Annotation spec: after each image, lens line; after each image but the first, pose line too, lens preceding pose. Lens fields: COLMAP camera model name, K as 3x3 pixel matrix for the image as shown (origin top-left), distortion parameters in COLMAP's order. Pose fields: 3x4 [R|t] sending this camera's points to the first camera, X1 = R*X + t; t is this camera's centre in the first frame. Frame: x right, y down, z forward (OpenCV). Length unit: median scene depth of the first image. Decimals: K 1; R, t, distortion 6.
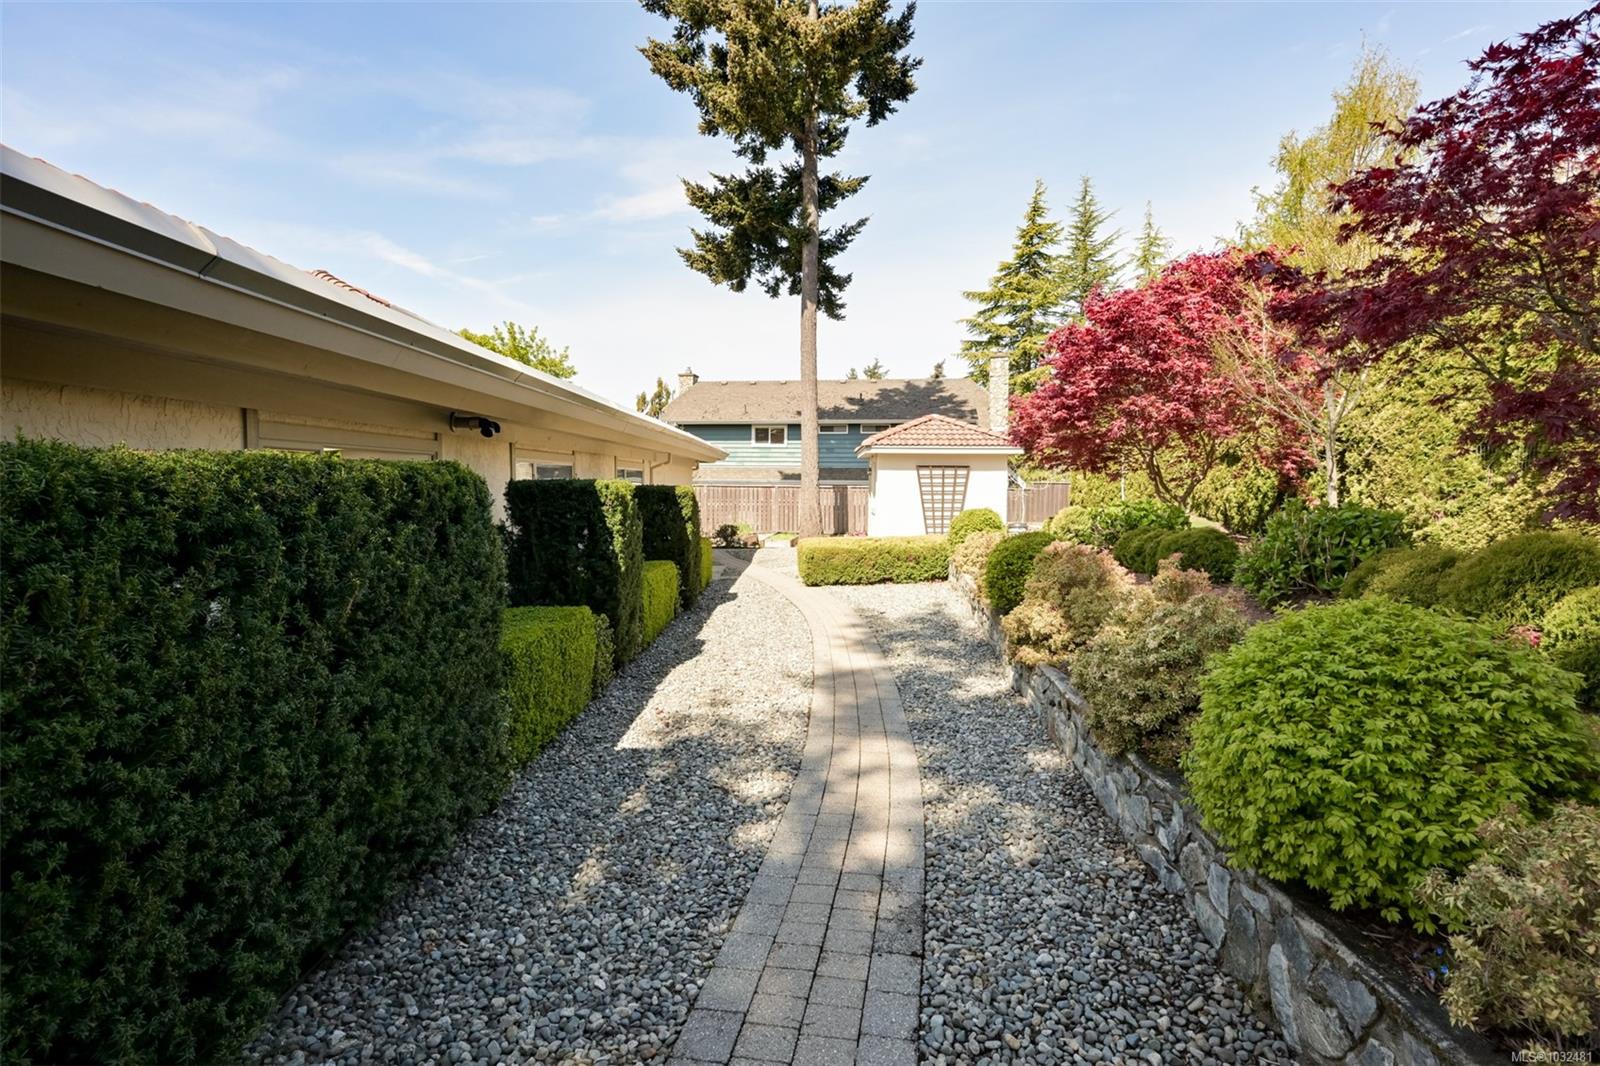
lens RADIAL K [[1008.4, 0, 891.2], [0, 1008.4, 532.1], [0, 0, 1]] dist [0.000408, -0.002083]
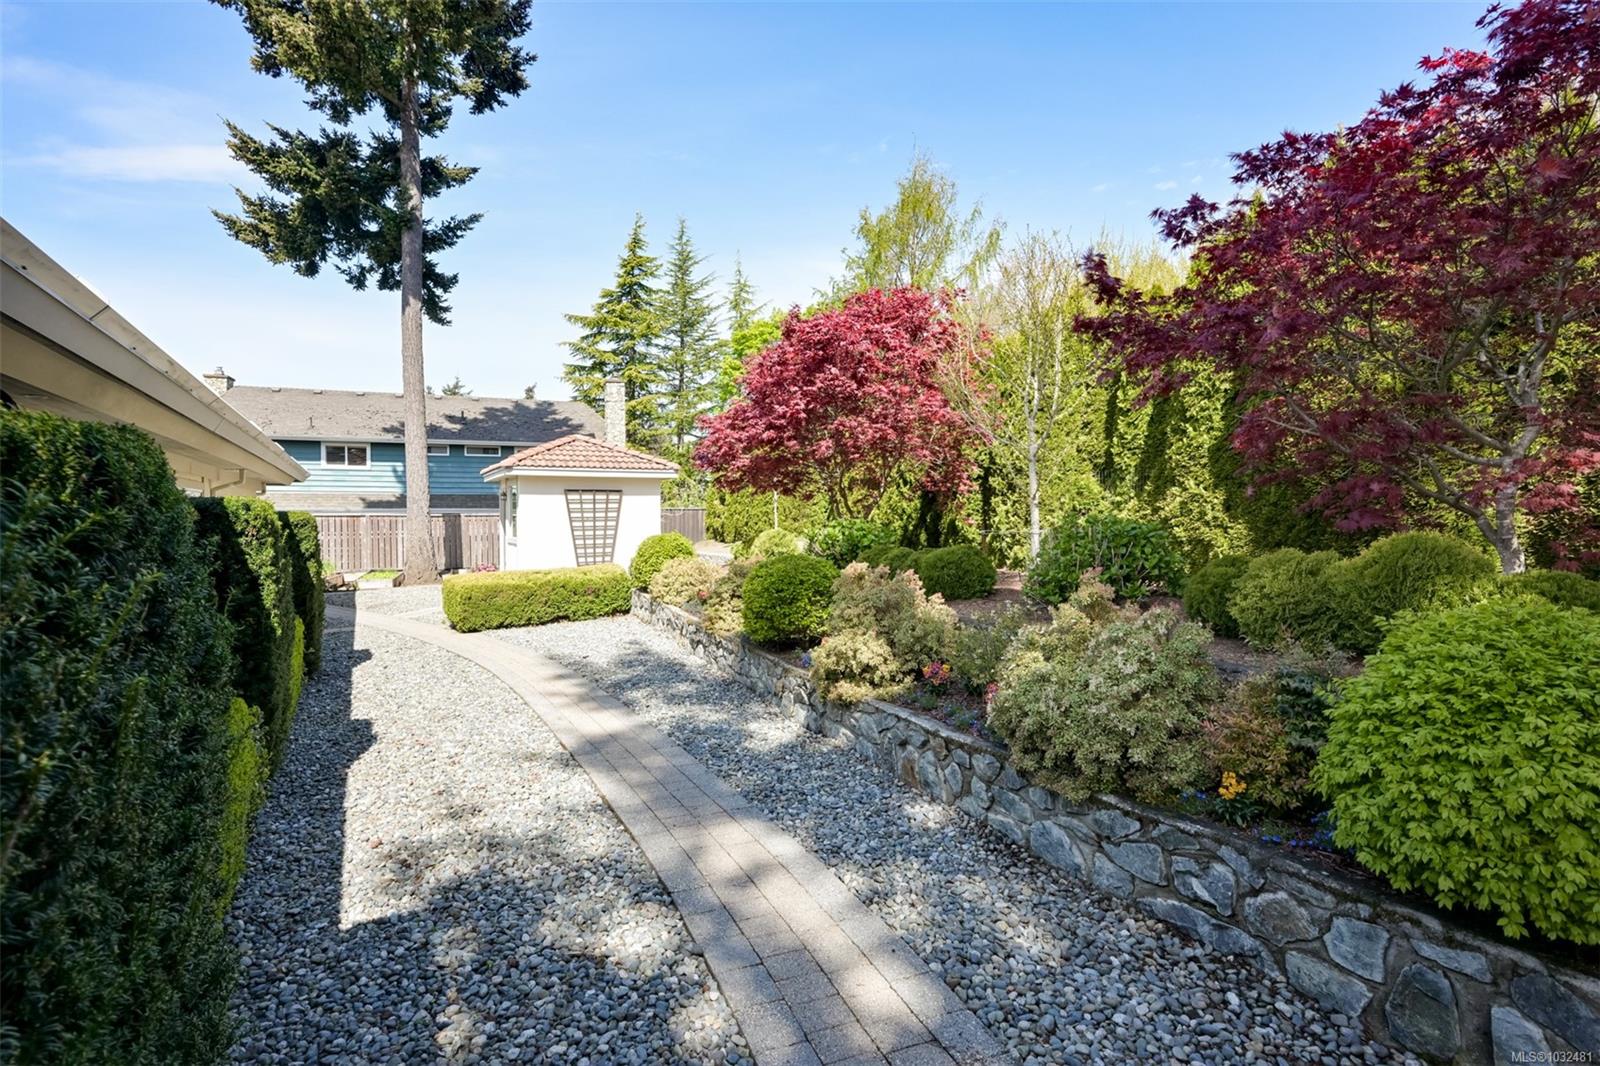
lens RADIAL K [[815.2, 0, 799.4], [0, 815.2, 539.4], [0, 0, 1]] dist [-0.001582, -0.001252]
pose [[0.850007, -0.024844, 0.526185, -0.170138], [0.038064, 0.999173, -0.014313, -0.002256], [-0.525395, 0.032195, 0.850249, 0.247113]]
